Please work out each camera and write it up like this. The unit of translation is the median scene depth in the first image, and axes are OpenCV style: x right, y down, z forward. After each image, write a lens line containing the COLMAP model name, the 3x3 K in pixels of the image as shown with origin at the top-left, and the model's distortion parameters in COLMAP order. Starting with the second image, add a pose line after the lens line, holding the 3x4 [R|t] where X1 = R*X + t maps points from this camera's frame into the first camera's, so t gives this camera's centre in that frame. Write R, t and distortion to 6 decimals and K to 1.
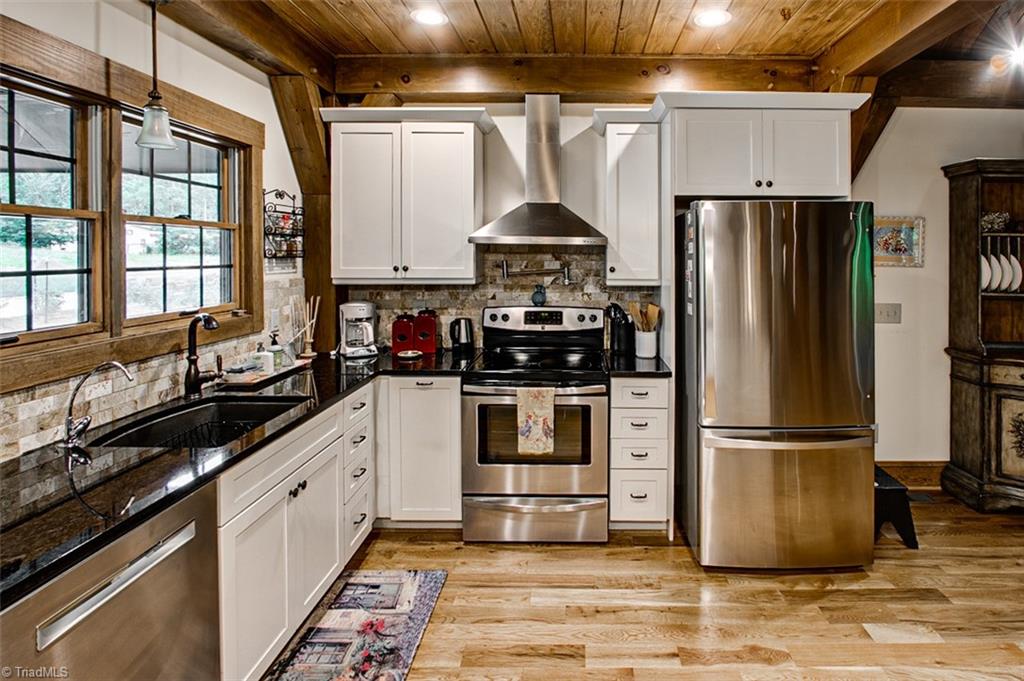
lens RADIAL K [[503.7, 0, 573.6], [0, 503.7, 254.3], [0, 0, 1]] dist [0.000163, 0.000055]
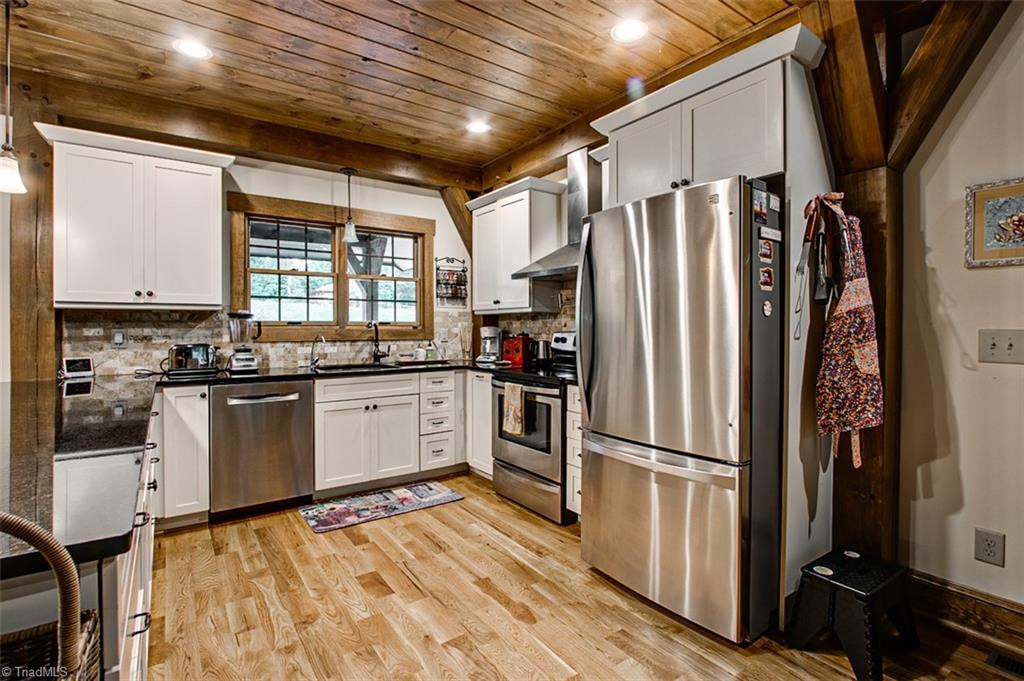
lens RADIAL K [[482.8, 0, 510.0], [0, 482.8, 322.1], [0, 0, 1]] dist [-0.024366, 0.008456]
pose [[0.583544, -0.011513, -0.812000, 0.909392], [0.003039, 0.999923, -0.011994, 0.116504], [0.812076, 0.004532, 0.583534, 0.253867]]
